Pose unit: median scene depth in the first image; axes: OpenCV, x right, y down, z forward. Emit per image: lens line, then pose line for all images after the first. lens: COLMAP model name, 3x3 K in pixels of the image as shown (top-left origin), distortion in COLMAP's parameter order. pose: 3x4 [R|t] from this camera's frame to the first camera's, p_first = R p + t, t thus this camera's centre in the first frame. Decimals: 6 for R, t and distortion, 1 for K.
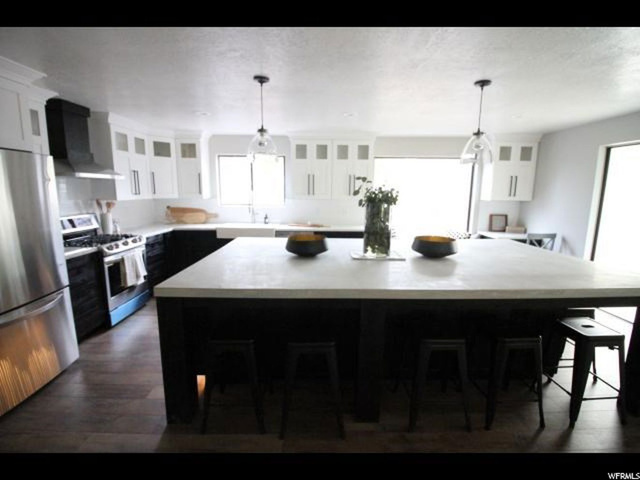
lens RADIAL K [[295.9, 0, 322.0], [0, 295.9, 238.0], [0, 0, 1]] dist [0.015503, -0.024339]
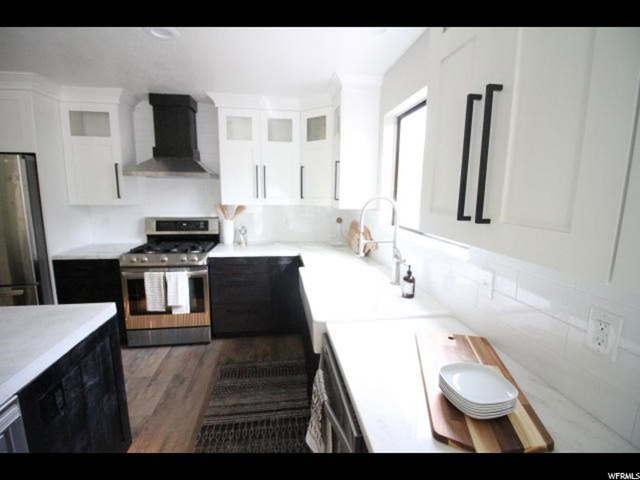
lens RADIAL K [[295.9, 0, 322.0], [0, 295.9, 238.0], [0, 0, 1]] dist [0.015503, -0.024339]
pose [[0.152701, 0.150893, -0.976685, 0.114113], [-0.167412, 0.977942, 0.124913, -0.148314], [0.973990, 0.144434, 0.174594, 0.912974]]
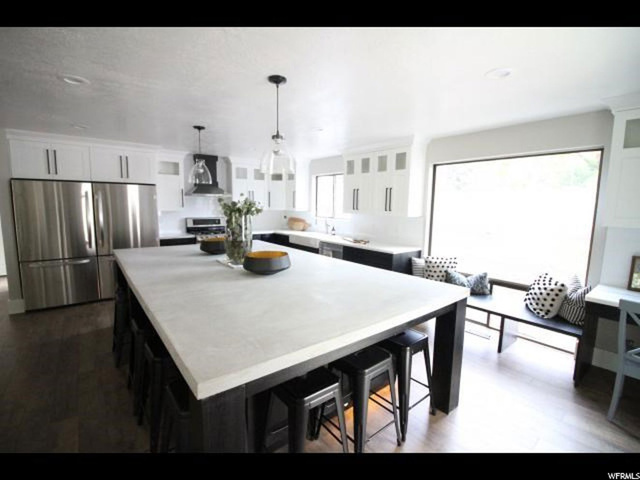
lens RADIAL K [[295.9, 0, 322.0], [0, 295.9, 238.0], [0, 0, 1]] dist [0.015503, -0.024339]
pose [[0.626260, 0.092503, -0.774107, 0.683531], [-0.132192, 0.991157, 0.011494, -0.048945], [0.768325, 0.095133, 0.632950, 0.303070]]
